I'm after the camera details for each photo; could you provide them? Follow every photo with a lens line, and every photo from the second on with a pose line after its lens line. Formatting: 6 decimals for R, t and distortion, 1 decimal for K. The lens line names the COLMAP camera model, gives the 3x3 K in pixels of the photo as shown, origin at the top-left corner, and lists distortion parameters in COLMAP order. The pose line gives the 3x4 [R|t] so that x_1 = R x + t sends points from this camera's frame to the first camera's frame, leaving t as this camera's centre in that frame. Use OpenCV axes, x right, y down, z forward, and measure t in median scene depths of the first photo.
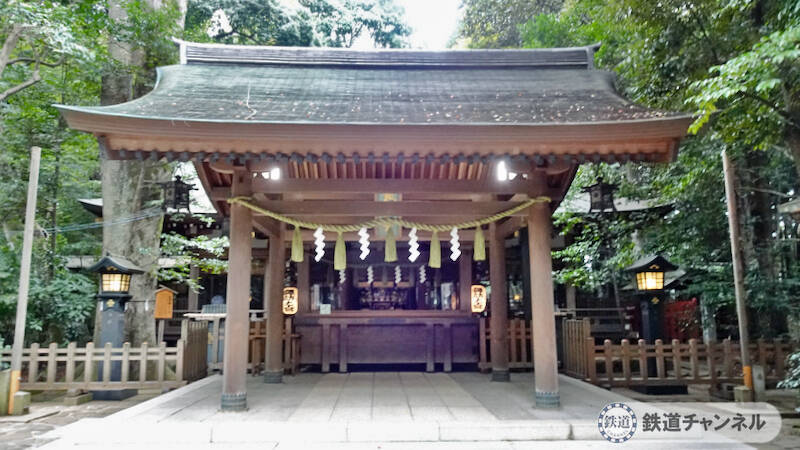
lens RADIAL K [[570.0, 0, 400.0], [0, 570.0, 225.0], [0, 0, 1]] dist [0.000237, -0.000208]
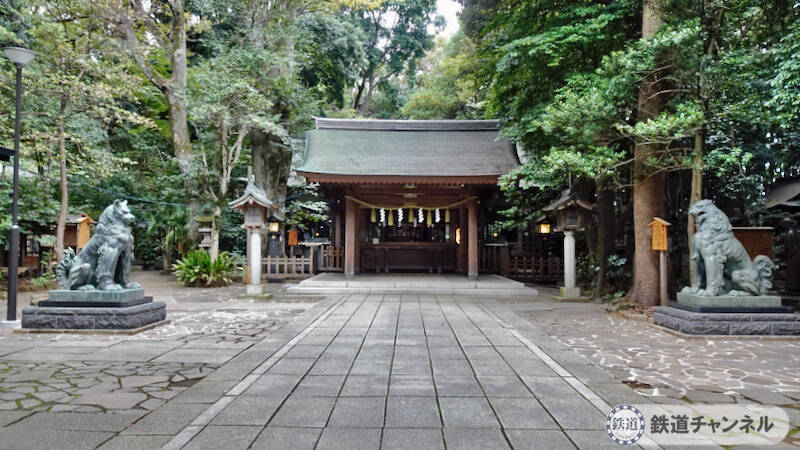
lens RADIAL K [[570.0, 0, 400.0], [0, 570.0, 225.0], [0, 0, 1]] dist [0.000237, -0.000208]
pose [[0.999323, 0.009873, -0.035438, 0.014941], [-0.005631, 0.993016, 0.117845, -0.139946], [0.036354, -0.117565, 0.992399, -0.942858]]
